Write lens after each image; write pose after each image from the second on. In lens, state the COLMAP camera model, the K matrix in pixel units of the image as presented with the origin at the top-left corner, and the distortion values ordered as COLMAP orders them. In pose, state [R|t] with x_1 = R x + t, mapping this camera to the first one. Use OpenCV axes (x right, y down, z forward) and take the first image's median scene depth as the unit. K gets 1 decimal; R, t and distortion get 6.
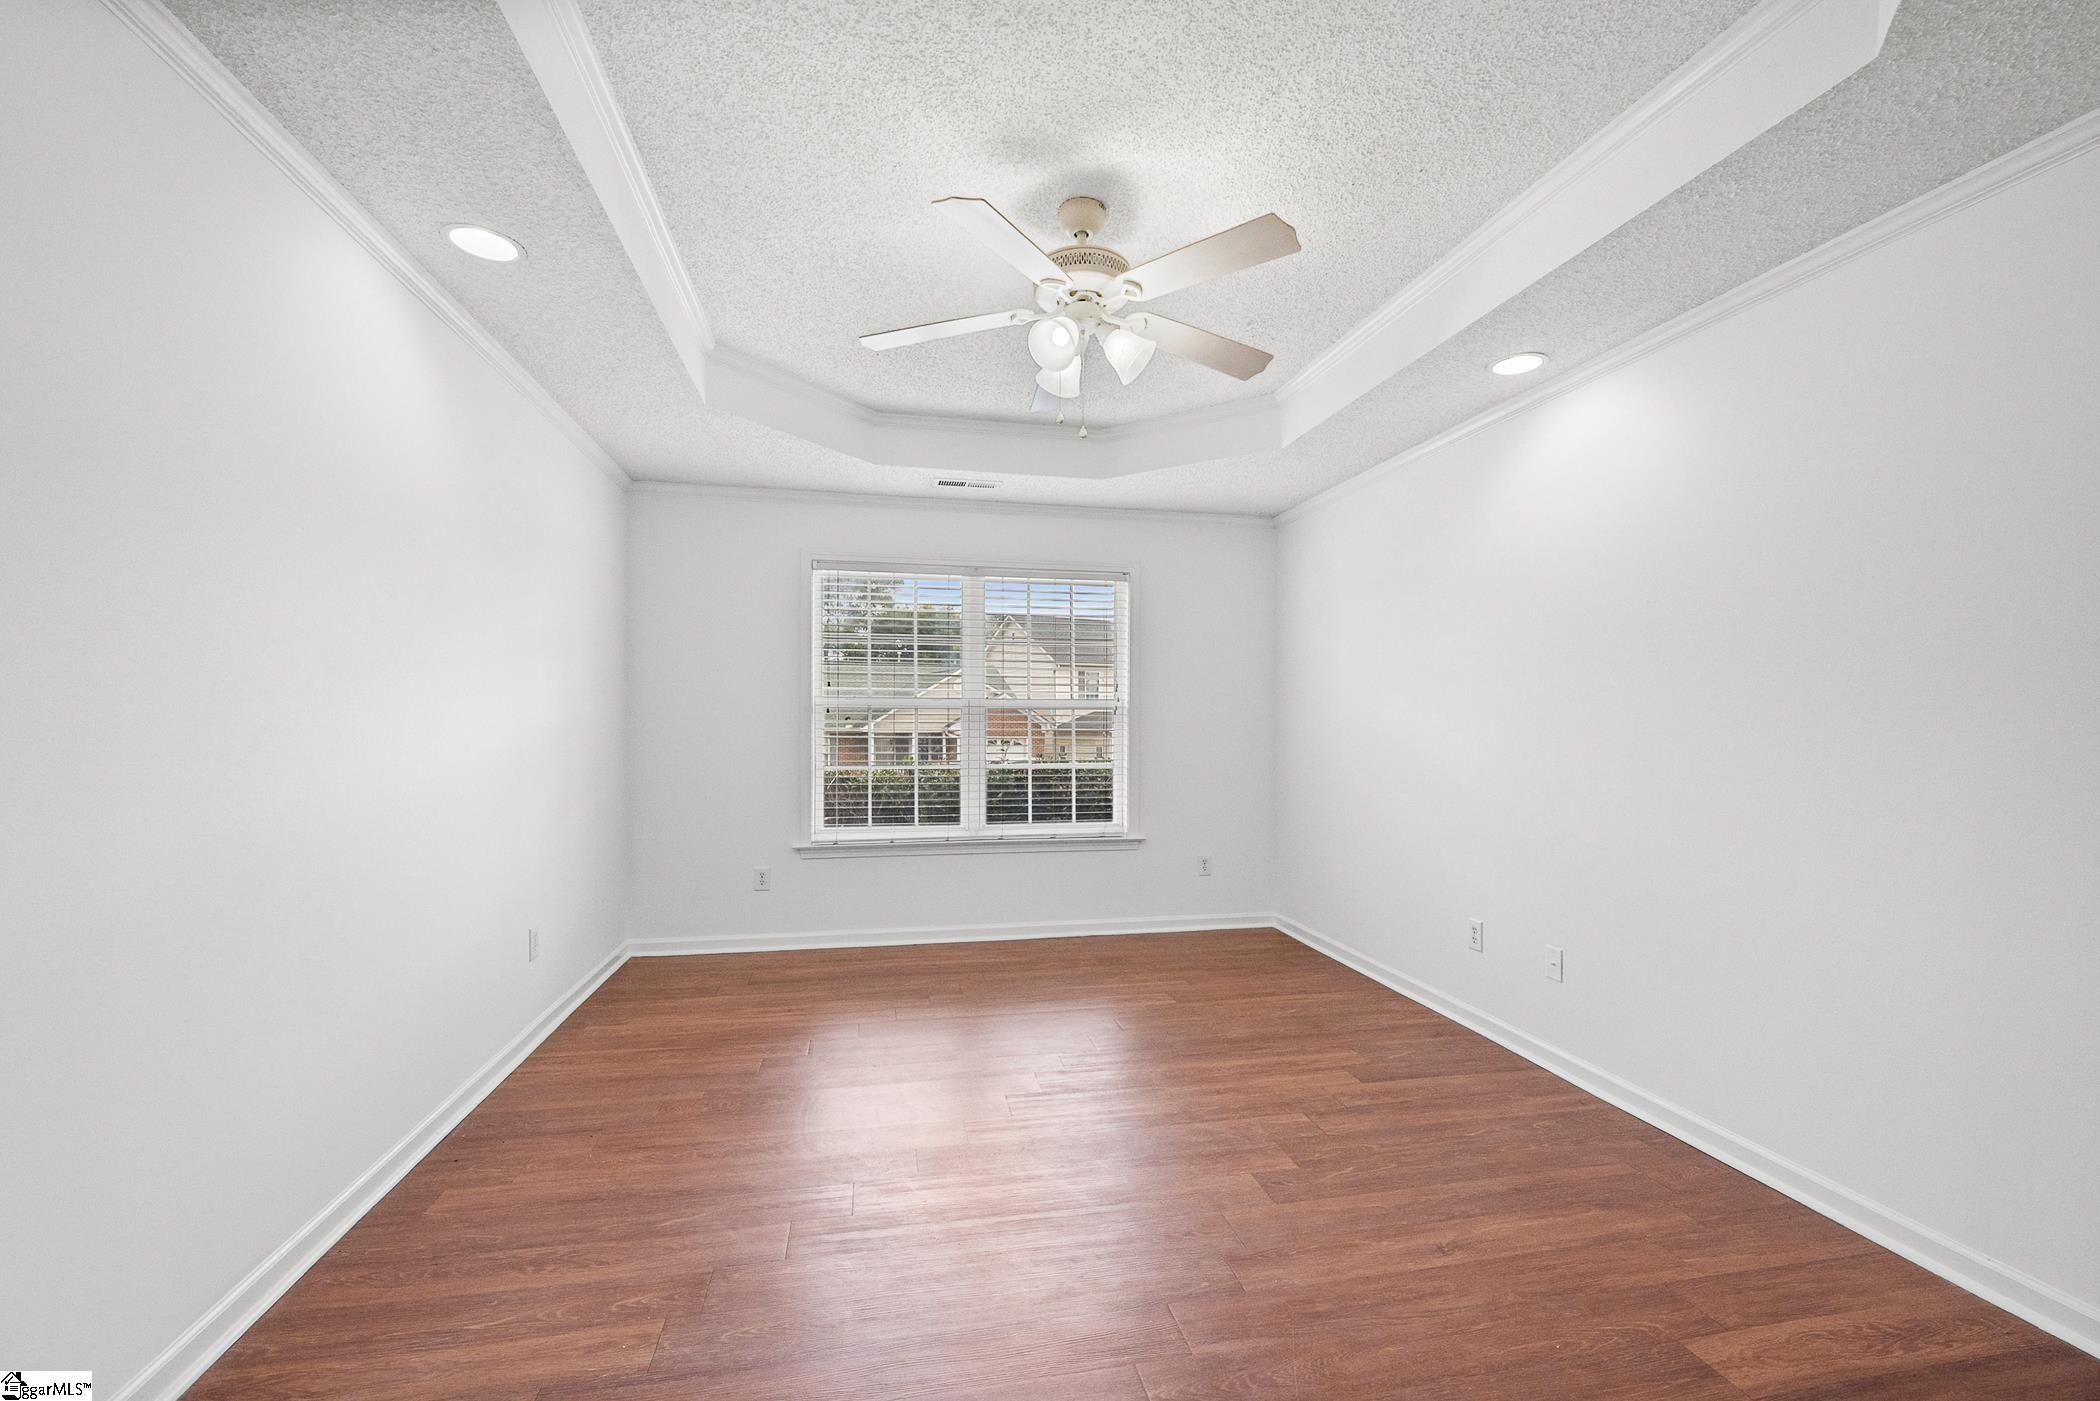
lens RADIAL K [[847.9, 0, 1046.3], [0, 847.9, 730.6], [0, 0, 1]] dist [-0.000475, 0.000180]
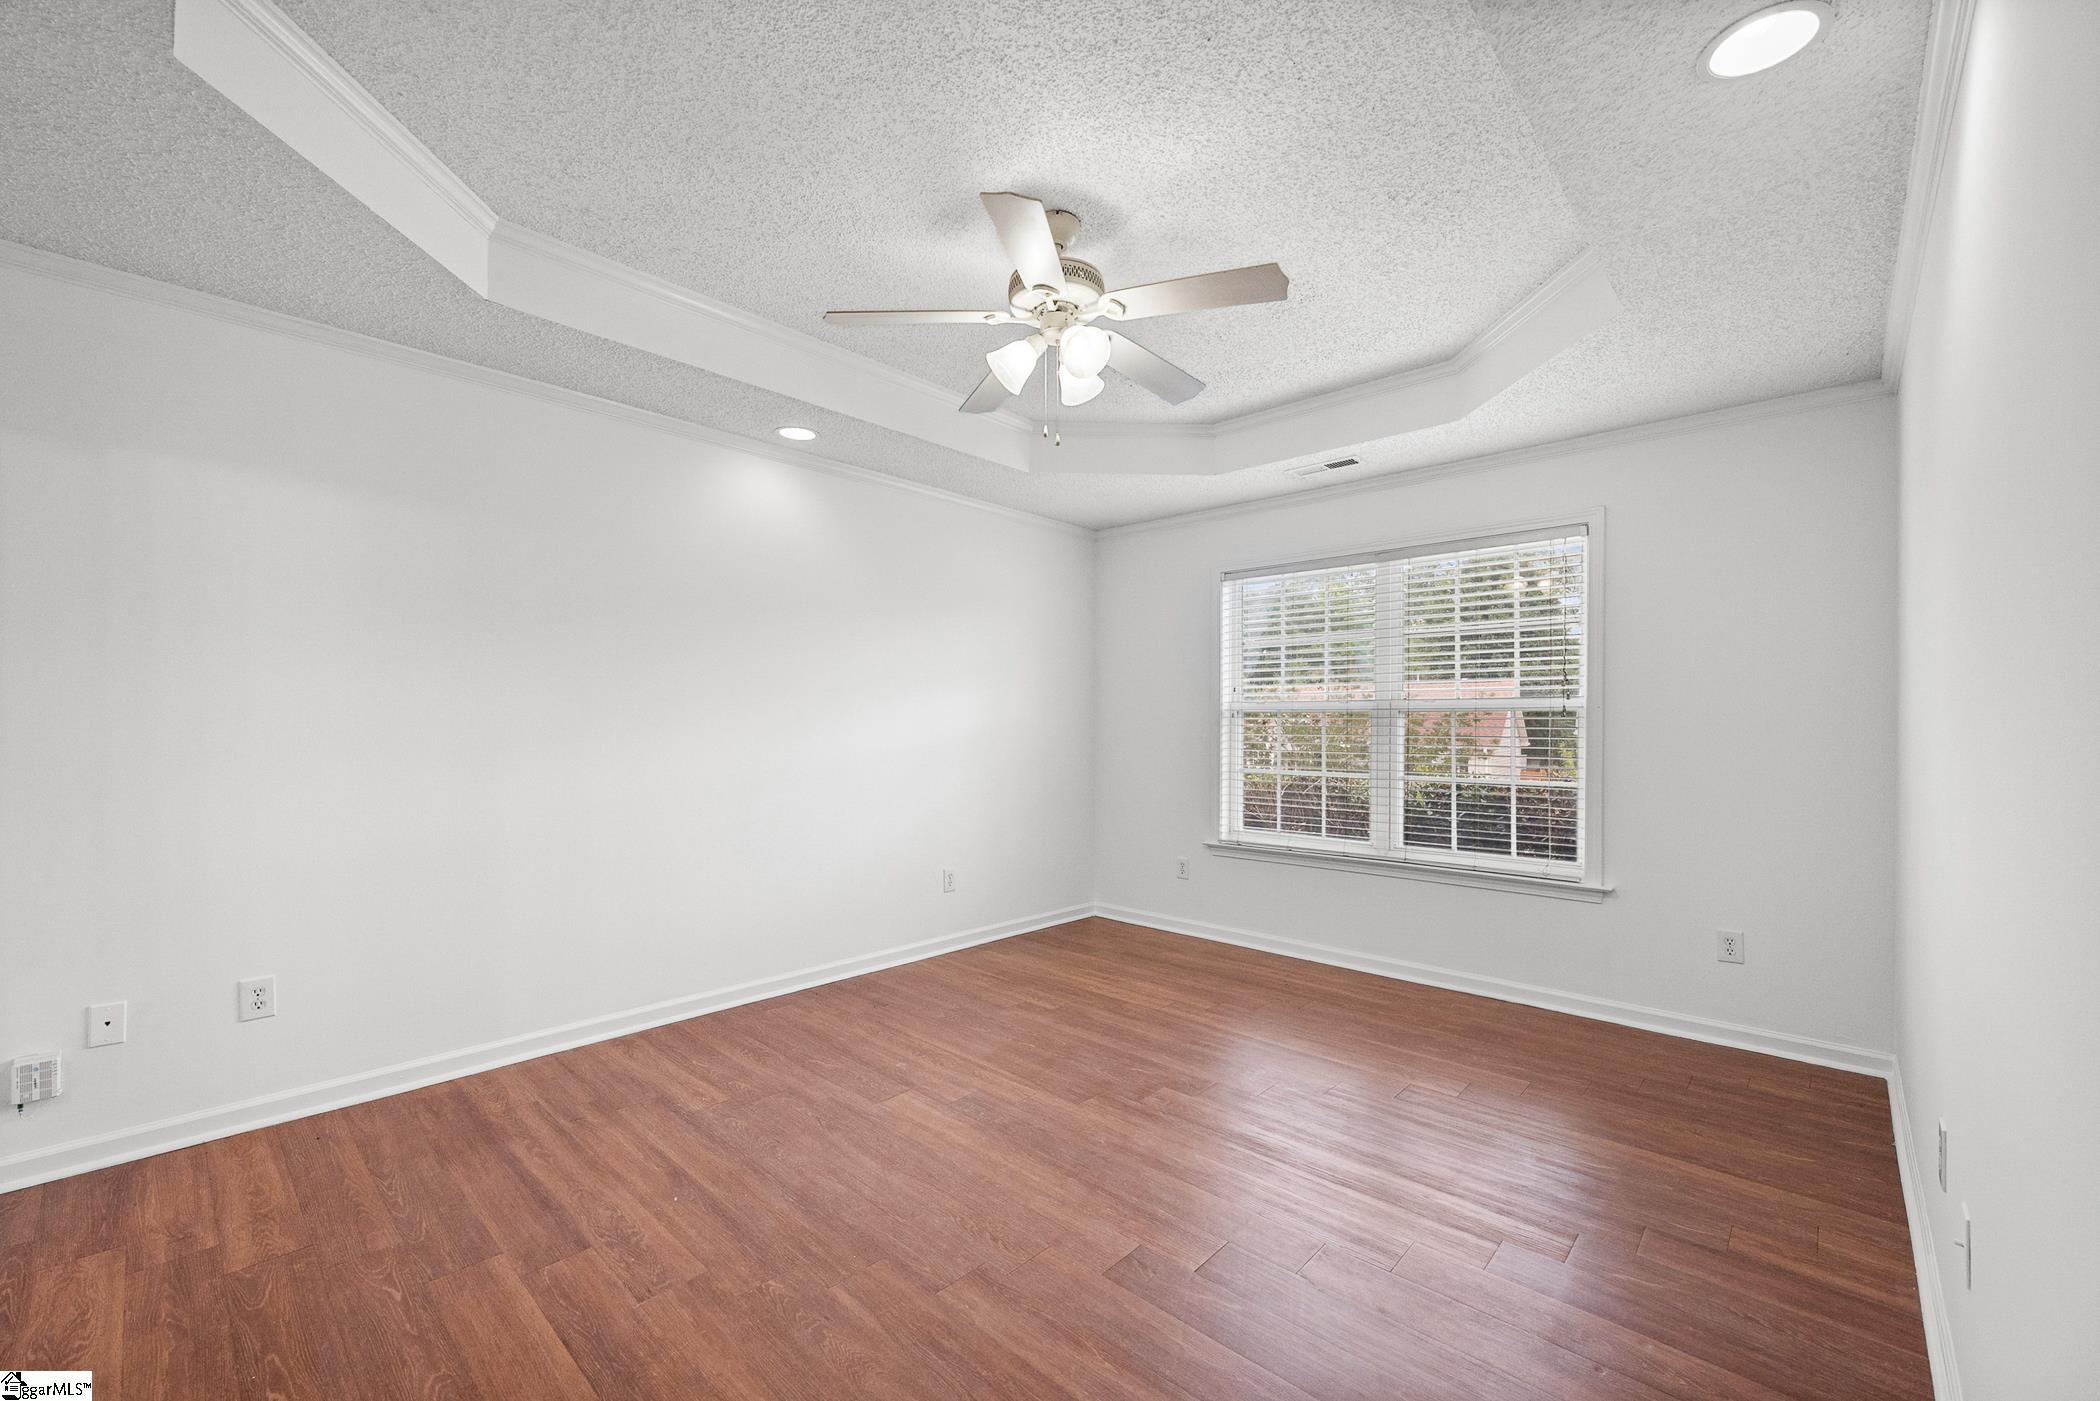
lens RADIAL K [[847.9, 0, 1046.3], [0, 847.9, 730.6], [0, 0, 1]] dist [-0.000475, 0.000180]
pose [[0.580351, 0.005668, -0.814347, 0.544144], [-0.012203, 0.999924, -0.001738, -0.000393], [0.814275, 0.010946, 0.580376, 0.252147]]
